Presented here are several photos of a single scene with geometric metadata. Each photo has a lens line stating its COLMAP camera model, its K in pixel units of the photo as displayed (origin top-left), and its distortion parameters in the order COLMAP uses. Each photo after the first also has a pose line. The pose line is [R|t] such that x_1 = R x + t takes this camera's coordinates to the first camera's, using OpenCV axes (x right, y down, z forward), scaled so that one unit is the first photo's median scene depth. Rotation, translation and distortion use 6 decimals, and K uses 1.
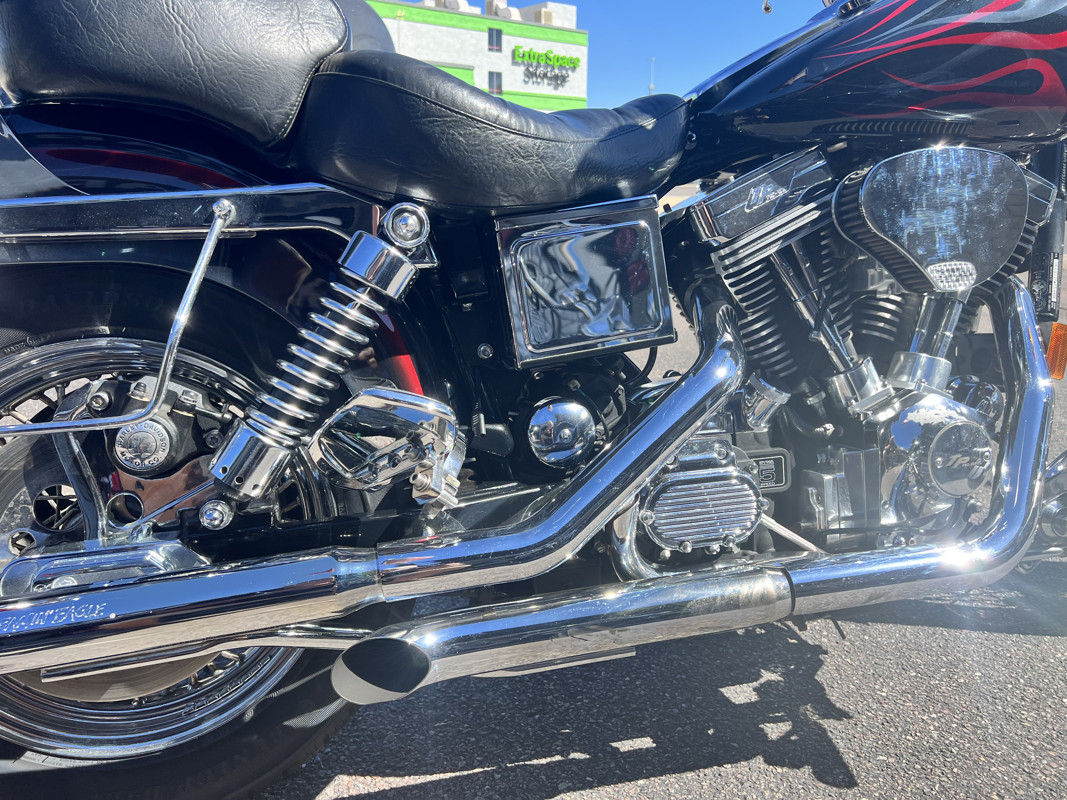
lens RADIAL K [[814.0, 0, 533.7], [0, 814.0, 415.3], [0, 0, 1]] dist [0.061715, -0.083922]
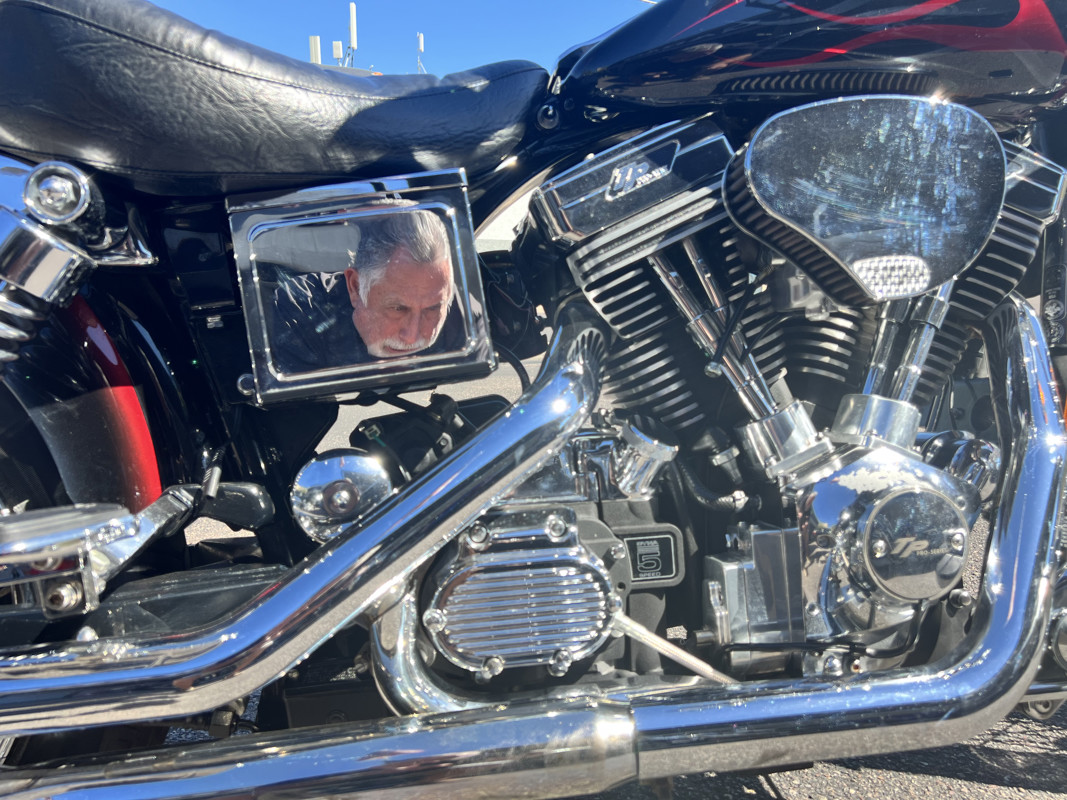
lens RADIAL K [[814.0, 0, 533.7], [0, 814.0, 415.3], [0, 0, 1]] dist [0.061715, -0.083922]
pose [[0.995051, 0.004556, -0.099259, 0.258146], [-0.014997, 0.994391, -0.104697, 0.022225], [0.098225, 0.105667, 0.989538, 0.276914]]
